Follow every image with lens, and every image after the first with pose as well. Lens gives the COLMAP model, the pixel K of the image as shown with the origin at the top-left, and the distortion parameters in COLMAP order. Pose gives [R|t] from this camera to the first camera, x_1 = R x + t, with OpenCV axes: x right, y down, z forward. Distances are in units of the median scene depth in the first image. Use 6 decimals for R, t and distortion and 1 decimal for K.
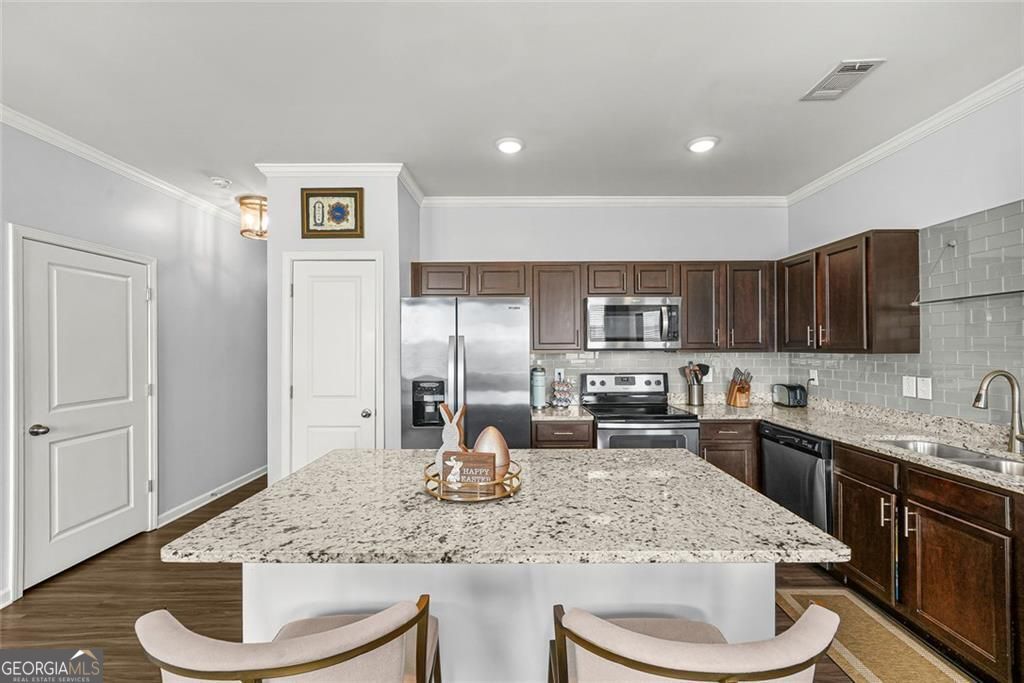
lens RADIAL K [[409.6, 0, 513.0], [0, 409.6, 345.3], [0, 0, 1]] dist [-0.004301, -0.000227]
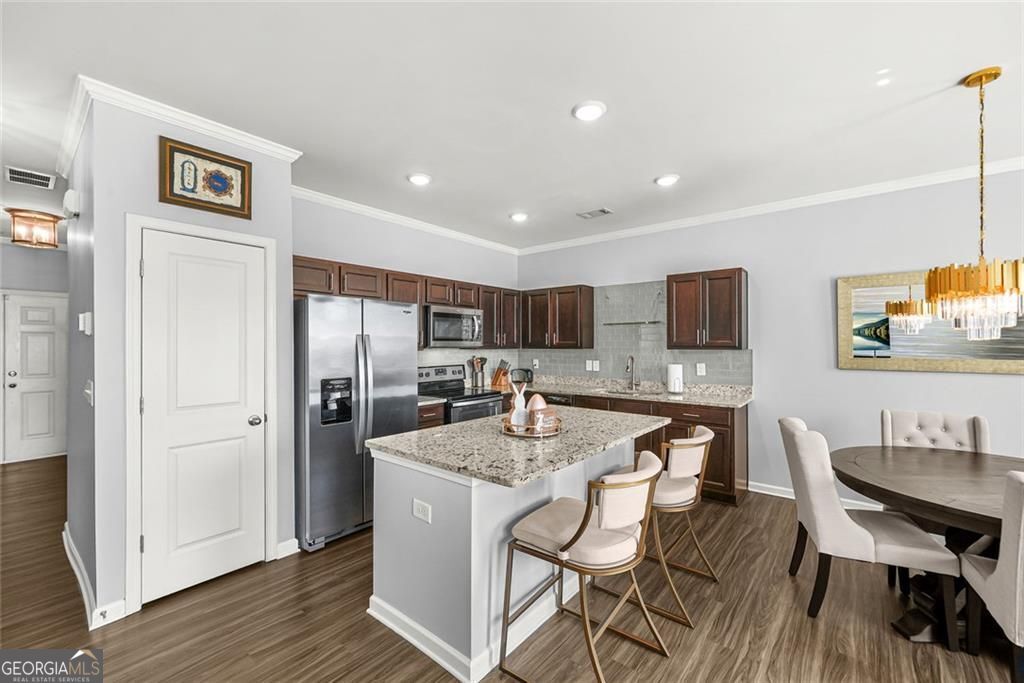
lens RADIAL K [[409.6, 0, 513.9], [0, 409.6, 342.2], [0, 0, 1]] dist [-0.004301, -0.000227]
pose [[0.638703, 0.006731, 0.769424, -0.678483], [-0.004099, 0.999977, -0.005345, 0.000526], [-0.769443, 0.000260, 0.638716, 0.011872]]
